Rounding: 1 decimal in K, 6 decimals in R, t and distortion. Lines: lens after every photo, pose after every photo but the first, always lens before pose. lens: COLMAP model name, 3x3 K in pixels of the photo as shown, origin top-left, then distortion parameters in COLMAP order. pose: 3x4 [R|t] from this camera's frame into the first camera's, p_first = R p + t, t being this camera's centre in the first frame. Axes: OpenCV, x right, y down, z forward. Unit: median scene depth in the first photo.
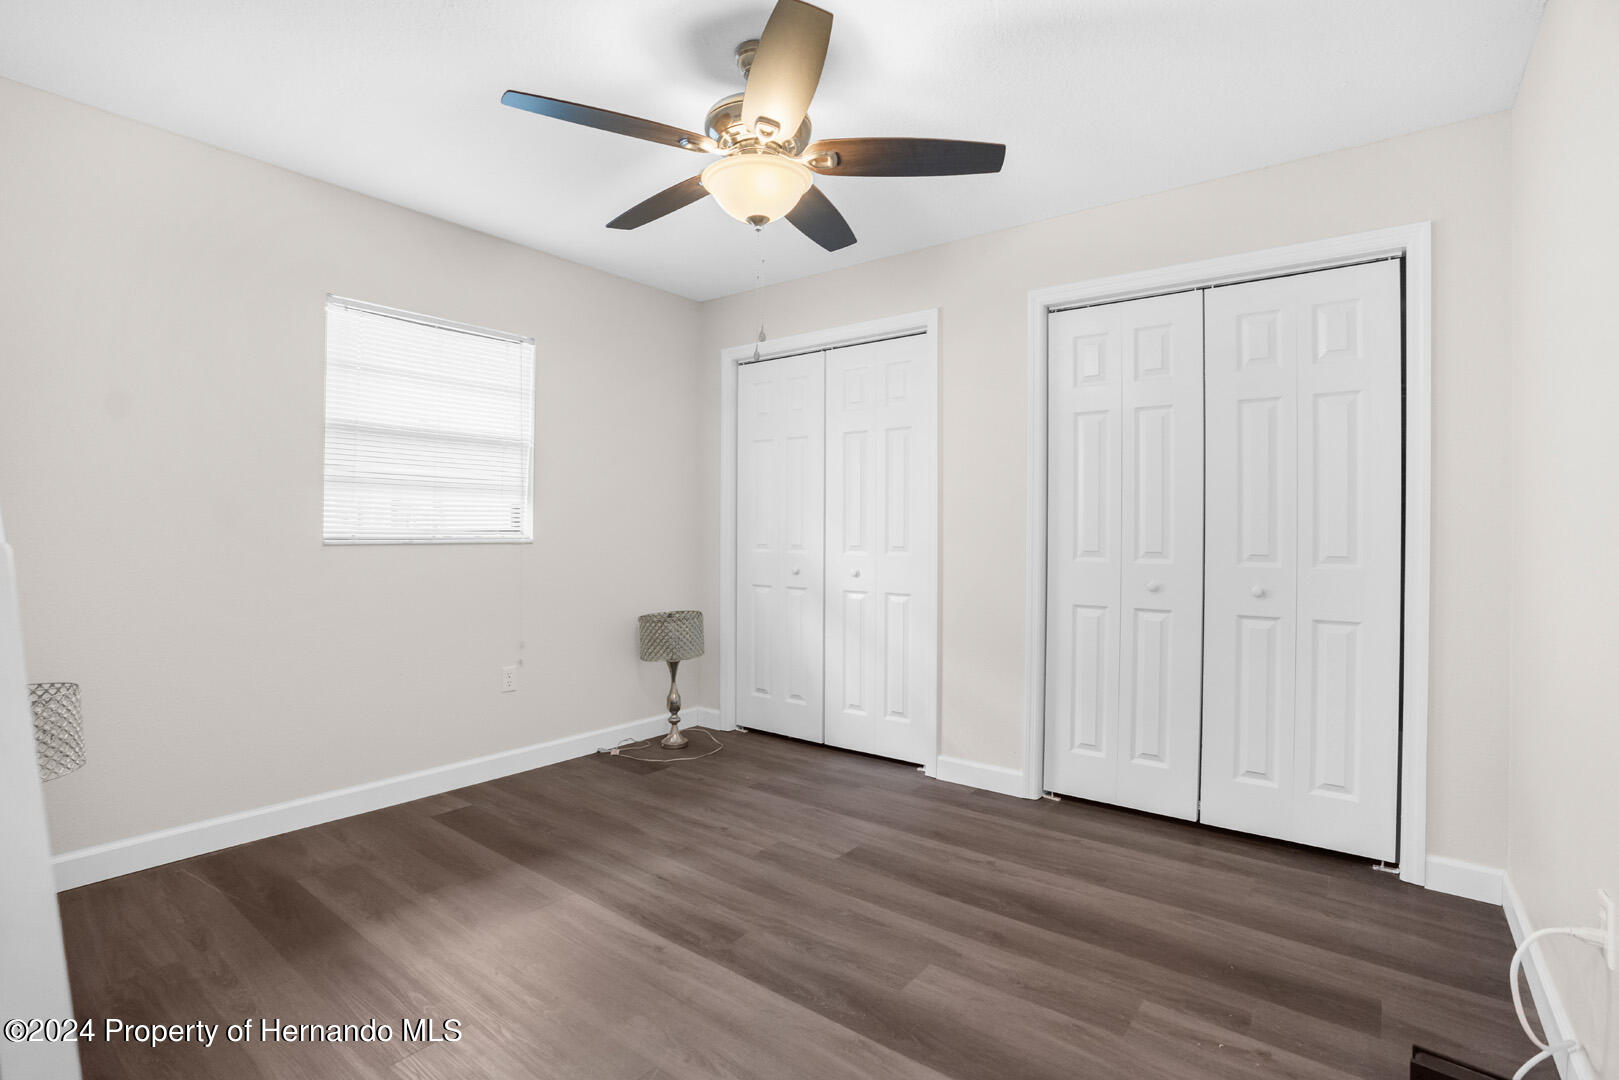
lens RADIAL K [[757.2, 0, 804.1], [0, 757.2, 538.3], [0, 0, 1]] dist [-0.040502, 0.025127]
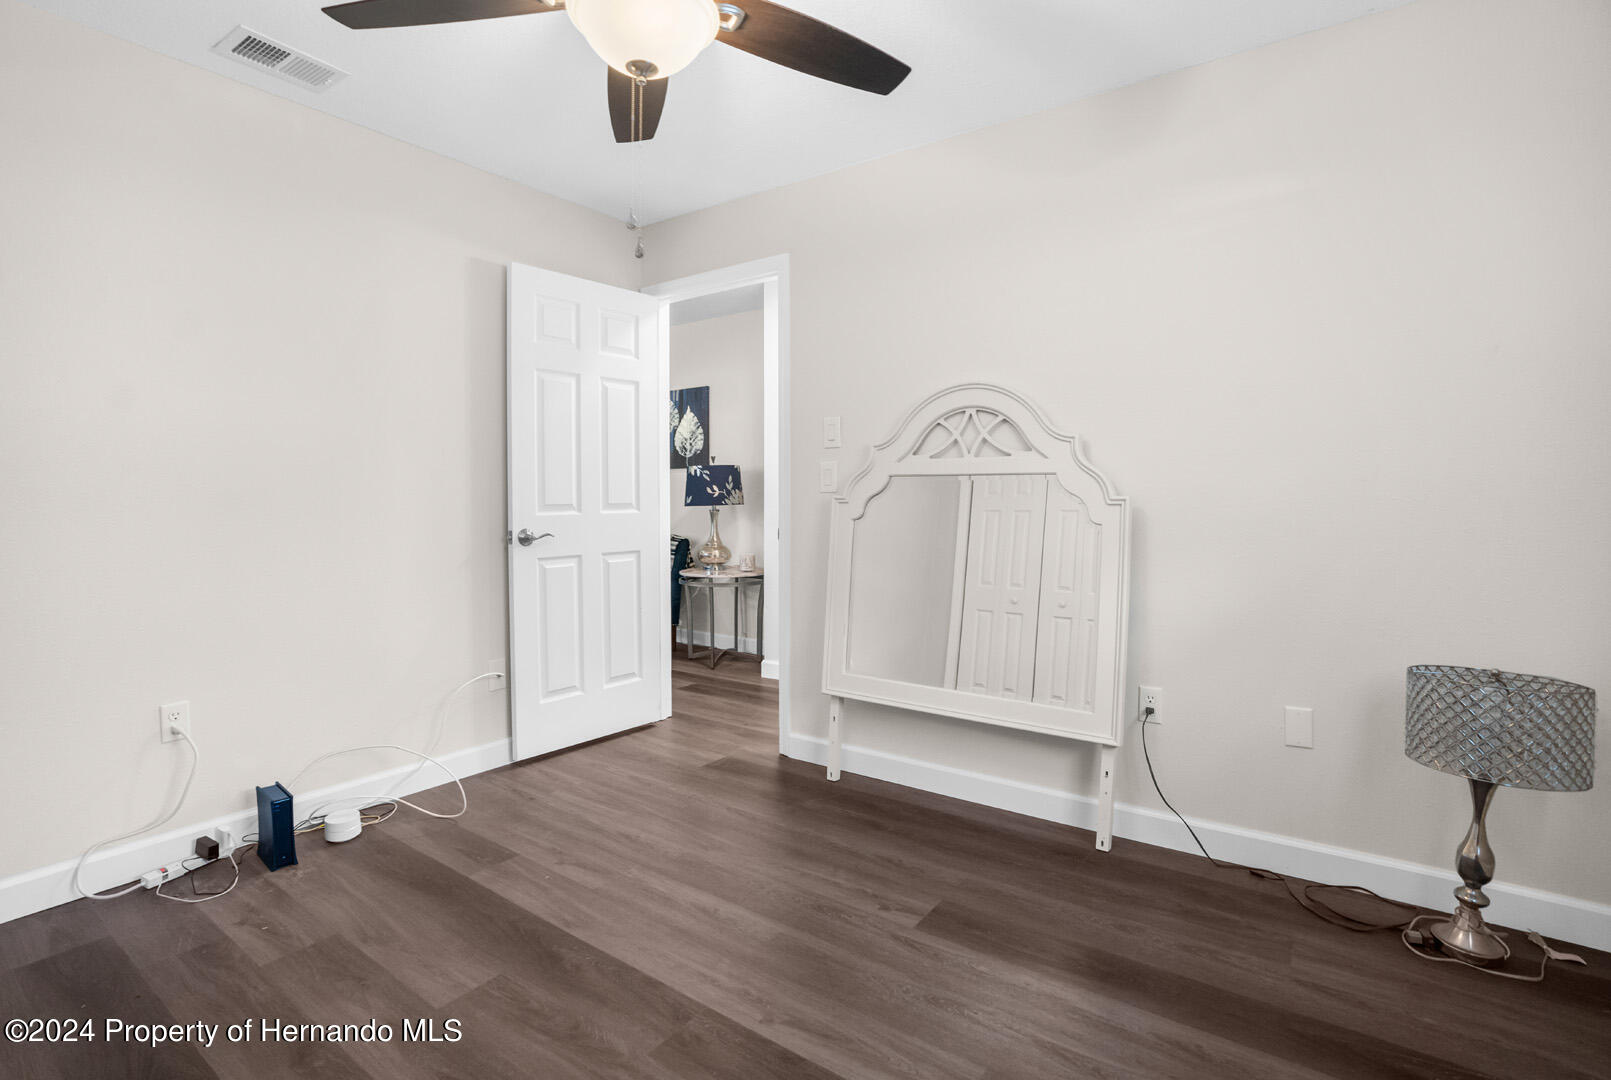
lens RADIAL K [[753.4, 0, 800.1], [0, 753.4, 538.3], [0, 0, 1]] dist [-0.040502, 0.025127]
pose [[-0.999386, -0.000543, -0.035028, -0.219308], [-0.002707, 0.998087, 0.061762, -0.007505], [0.034928, 0.061818, -0.997476, 1.923204]]
